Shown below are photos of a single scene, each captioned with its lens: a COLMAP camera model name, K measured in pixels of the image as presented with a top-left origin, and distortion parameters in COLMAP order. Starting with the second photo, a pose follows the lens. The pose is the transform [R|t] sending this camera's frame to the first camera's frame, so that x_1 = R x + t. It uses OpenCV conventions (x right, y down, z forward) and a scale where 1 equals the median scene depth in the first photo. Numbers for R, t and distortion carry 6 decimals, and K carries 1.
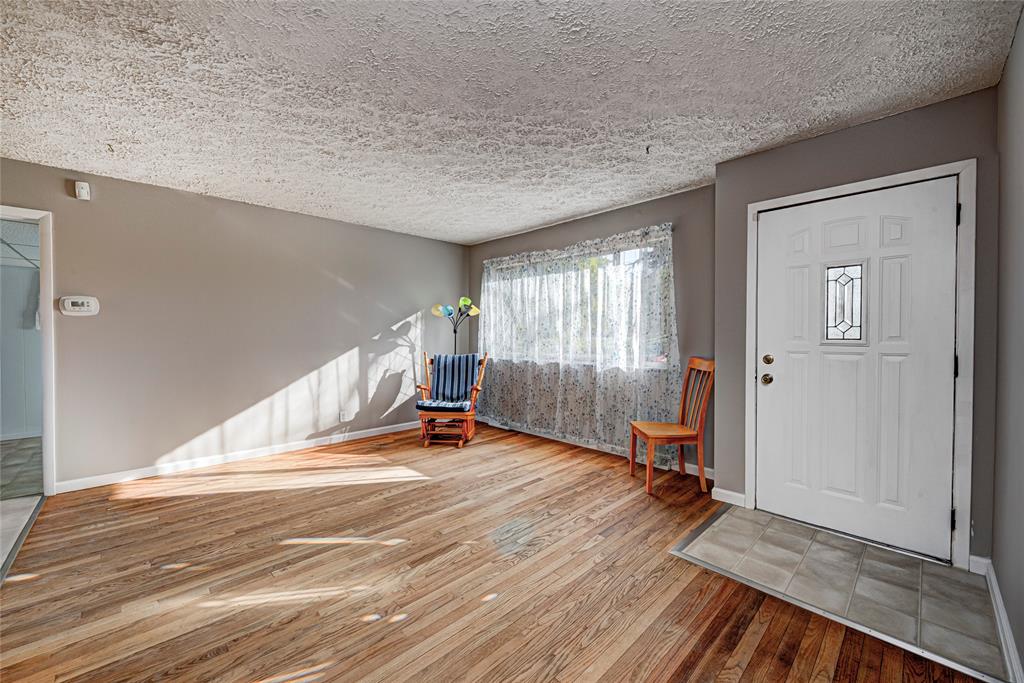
lens RADIAL K [[401.0, 0, 520.4], [0, 401.0, 334.6], [0, 0, 1]] dist [0.003378, -0.002595]
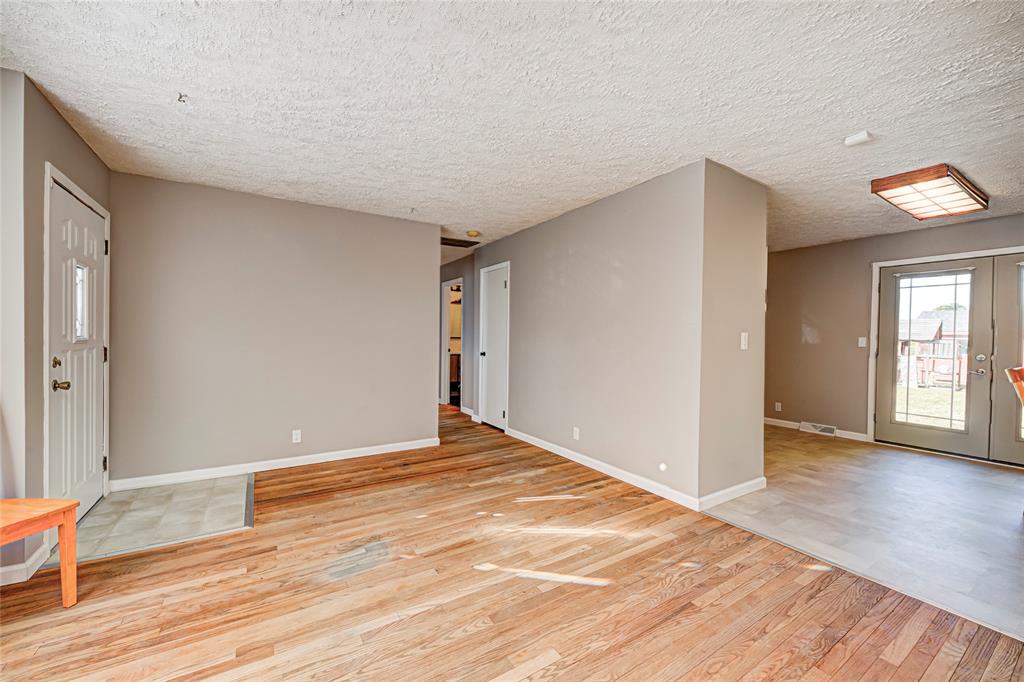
lens RADIAL K [[401.0, 0, 517.3], [0, 401.0, 340.5], [0, 0, 1]] dist [0.003378, -0.002595]
pose [[-0.977585, -0.013170, 0.210131, -0.572119], [-0.010407, 0.999844, 0.014248, -0.004894], [-0.210286, 0.011742, -0.977569, 1.900997]]
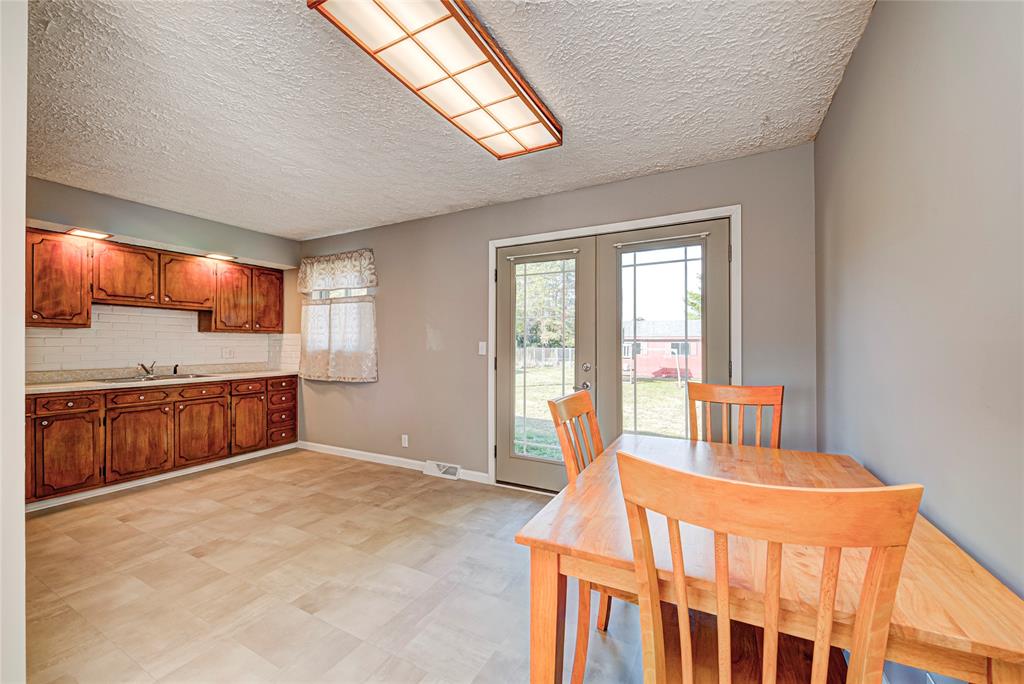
lens RADIAL K [[401.0, 0, 511.4], [0, 401.0, 341.8], [0, 0, 1]] dist [0.003378, -0.002595]
pose [[-0.955411, 0.000055, -0.295278, -1.565037], [0.000640, 0.999998, -0.001885, -0.007617], [0.295277, -0.001990, -0.955410, 0.960175]]
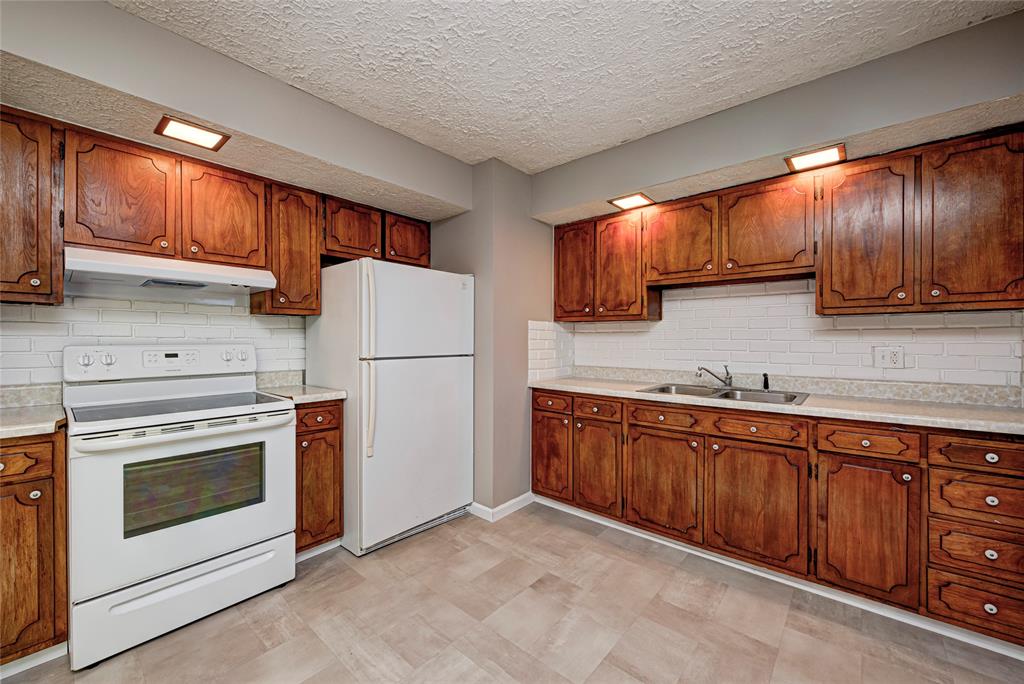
lens RADIAL K [[401.0, 0, 519.2], [0, 401.0, 343.0], [0, 0, 1]] dist [0.003378, -0.002595]
pose [[-0.081024, -0.003629, 0.996706, -1.671899], [0.003409, 0.999987, 0.003918, 0.003161], [-0.996706, 0.003715, -0.081010, -0.473295]]
